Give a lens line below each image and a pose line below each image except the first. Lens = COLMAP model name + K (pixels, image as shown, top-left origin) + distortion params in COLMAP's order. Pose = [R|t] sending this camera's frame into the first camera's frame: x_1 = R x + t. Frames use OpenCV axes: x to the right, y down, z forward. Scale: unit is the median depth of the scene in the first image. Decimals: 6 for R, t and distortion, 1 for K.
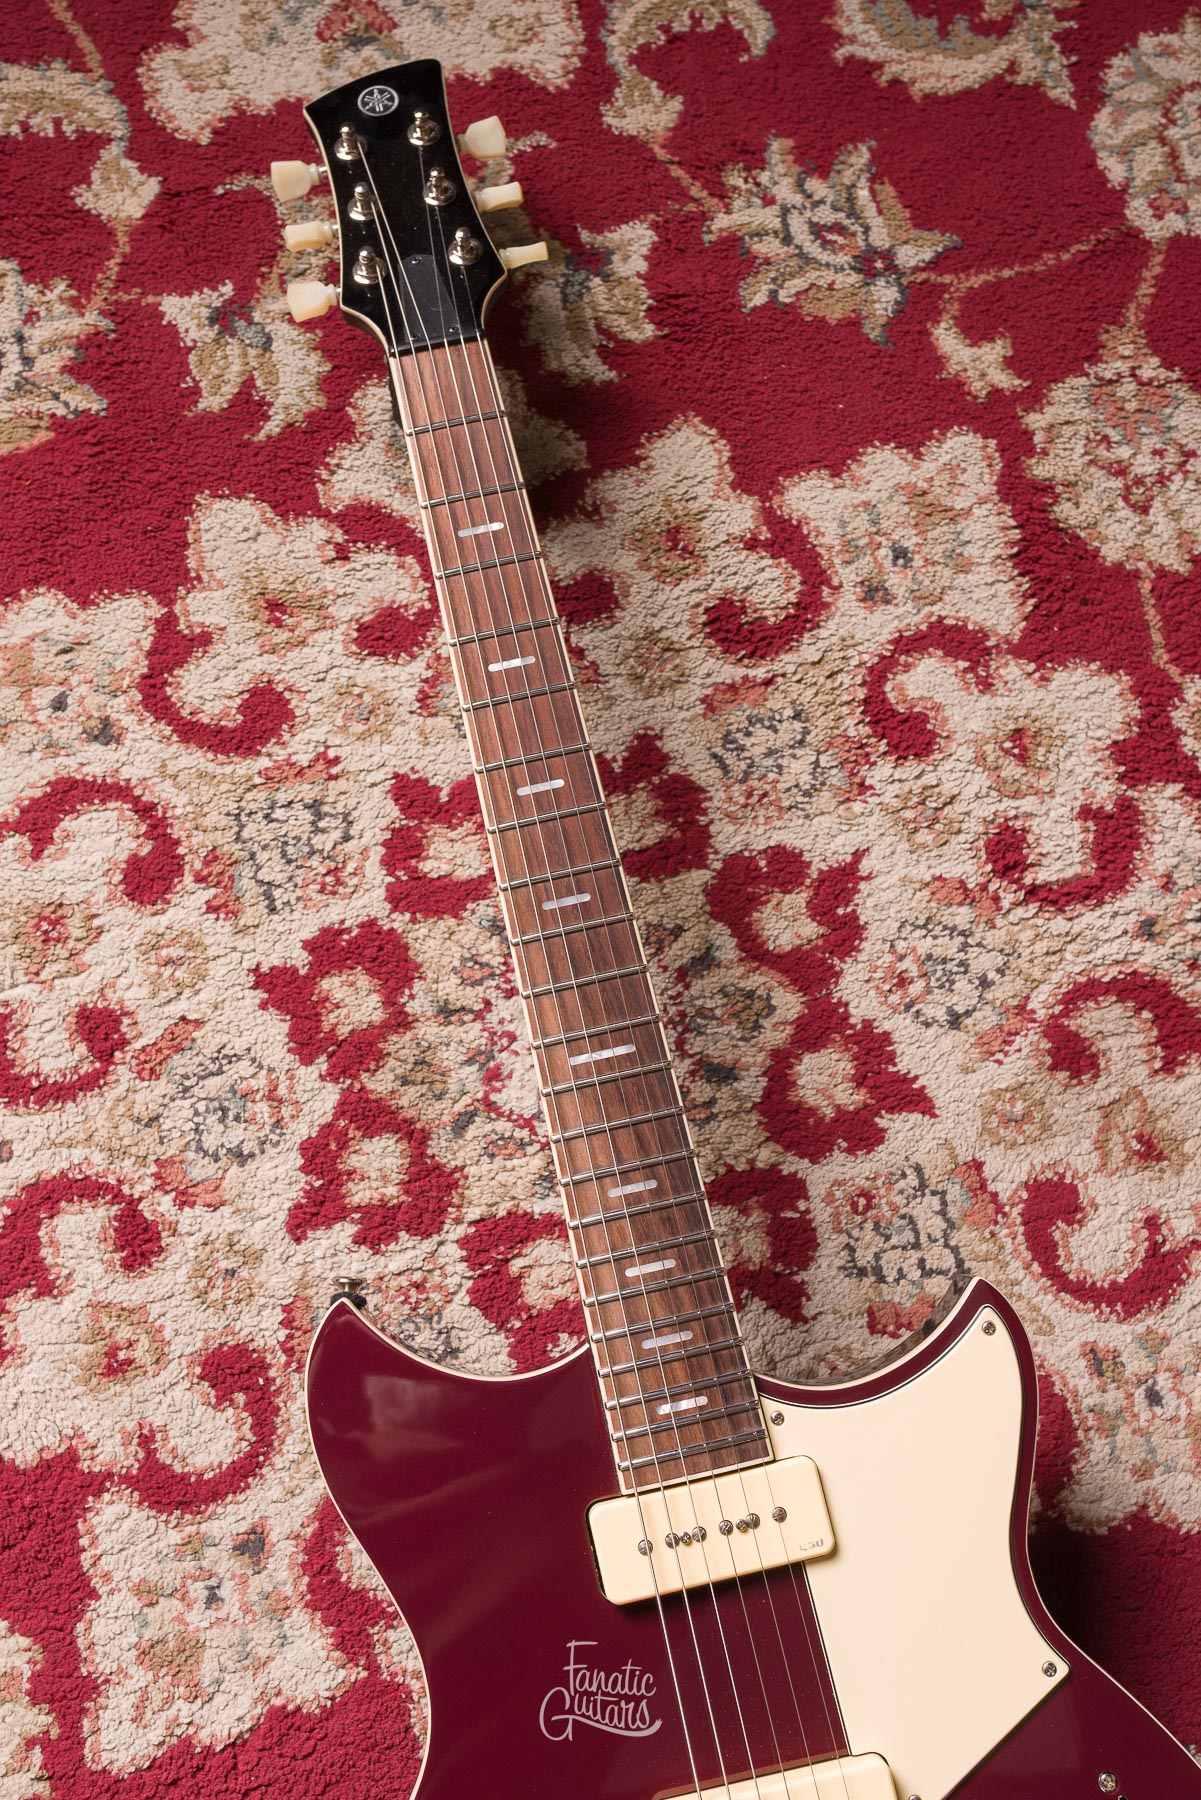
lens RADIAL K [[1888.4, 0, 538.6], [0, 1888.4, 806.9], [0, 0, 1]] dist [0.000221, 0.000000]
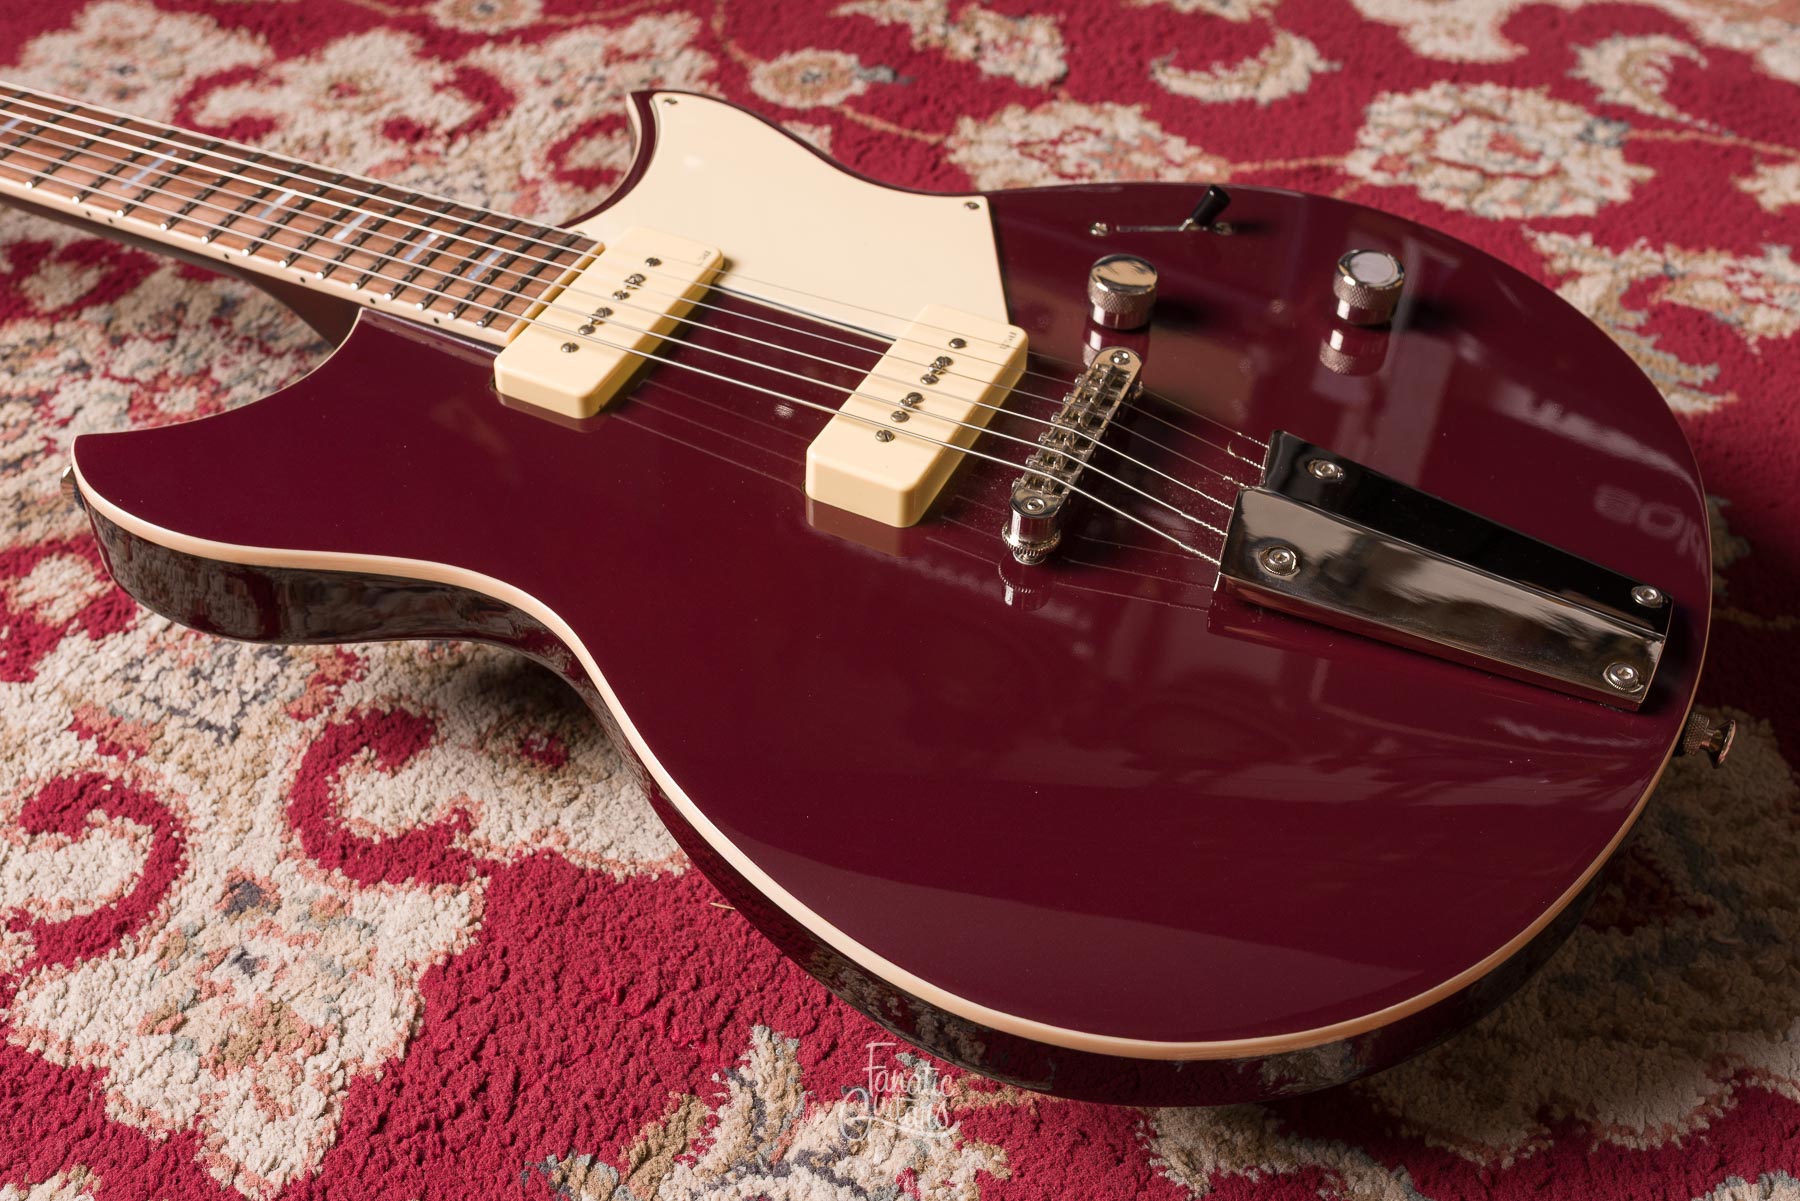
lens RADIAL K [[2079.2, 0, 861.8], [0, 2079.2, 620.8], [0, 0, 1]] dist [0.001428, 0.000000]
pose [[0.618173, -0.537411, 0.573630, -0.354915], [0.761269, 0.591090, -0.266612, 0.635527], [-0.195787, 0.601499, 0.774510, 0.276742]]
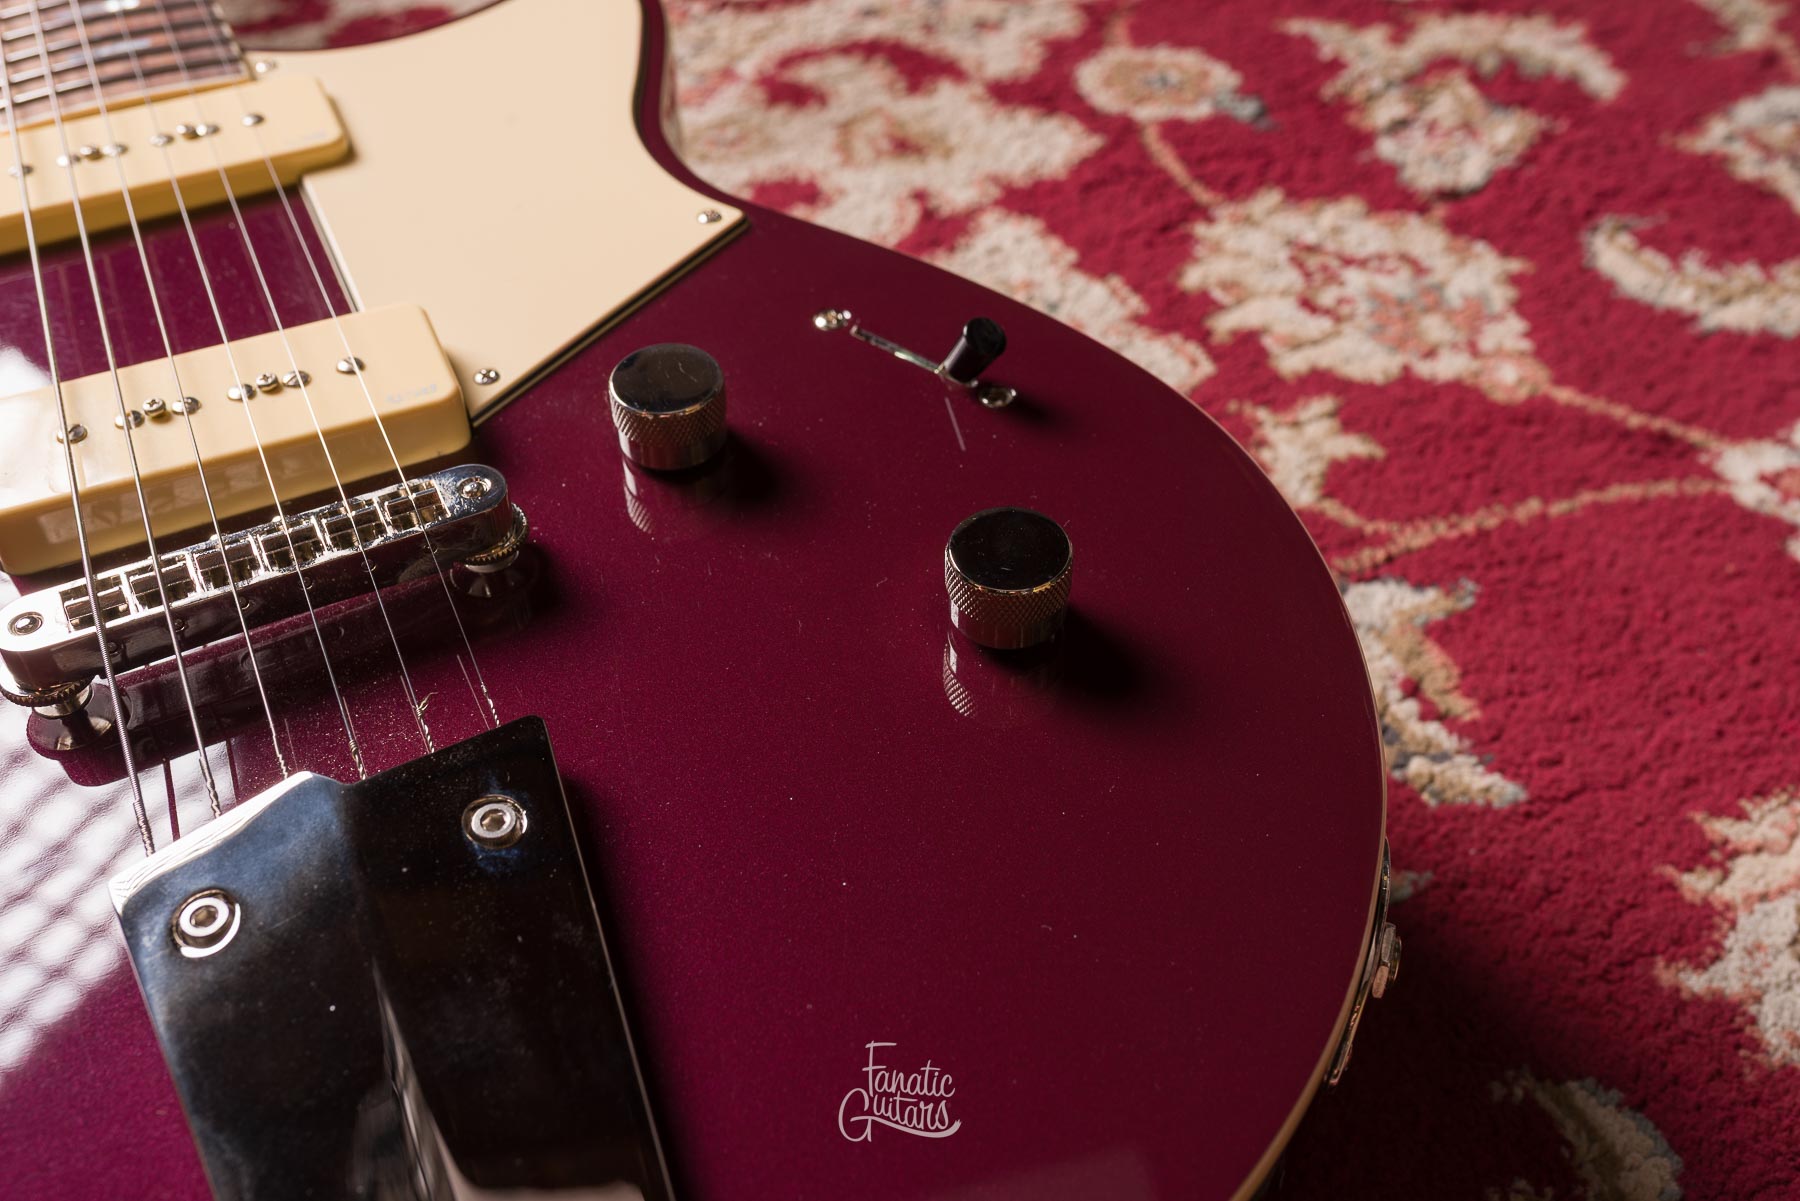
lens RADIAL K [[1779.9, 0, 887.1], [0, 1779.9, 614.1], [0, 0, 1]] dist [0.000829, 0.000000]
pose [[0.978990, -0.153420, 0.134317, 0.181929], [0.200616, 0.842593, -0.499791, 0.677715], [-0.036497, 0.516236, 0.855668, 0.457194]]
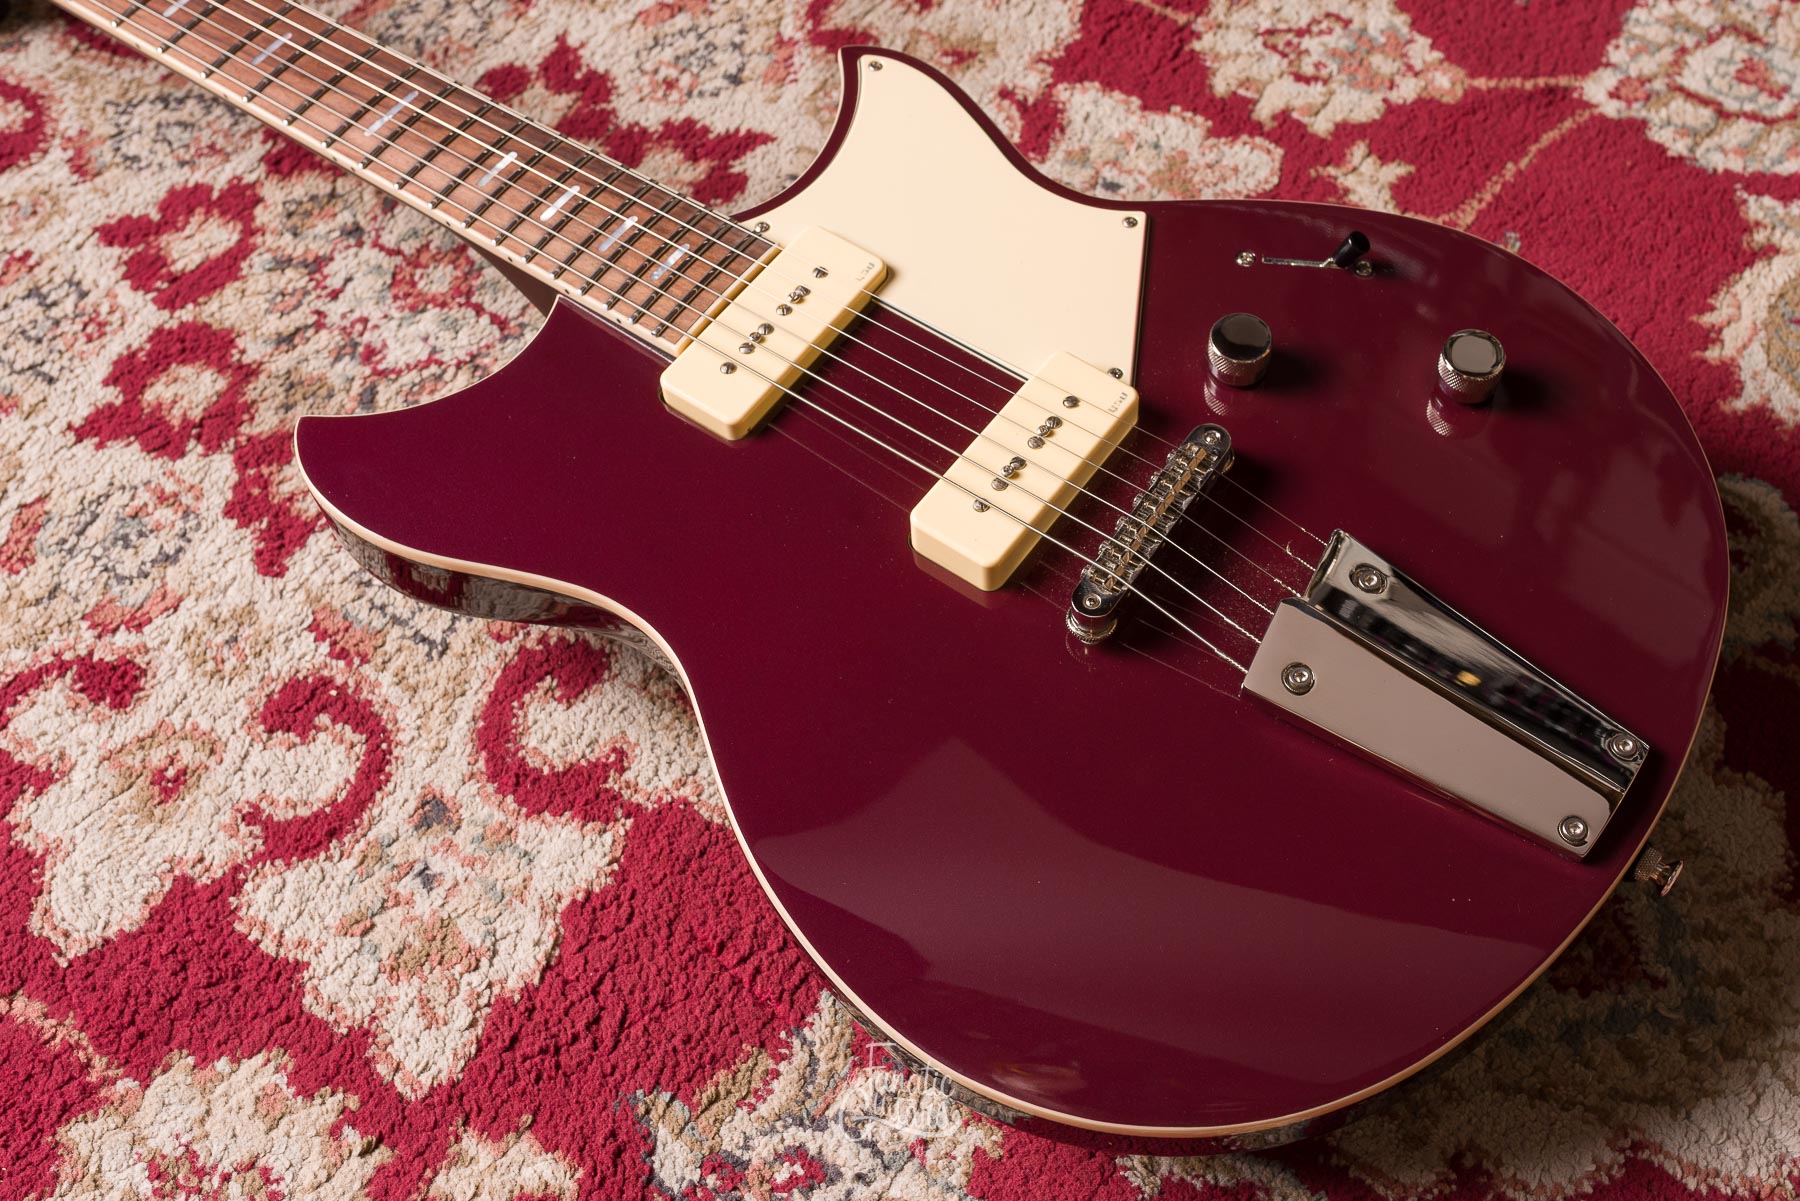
lens RADIAL K [[2079.2, 0, 1064.0], [0, 2079.2, 604.5], [0, 0, 1]] dist [0.001428, 0.000000]
pose [[0.727171, -0.583204, 0.362071, -0.205125], [0.668664, 0.721090, -0.181431, 0.610094], [-0.155275, 0.374035, 0.914323, 0.074969]]
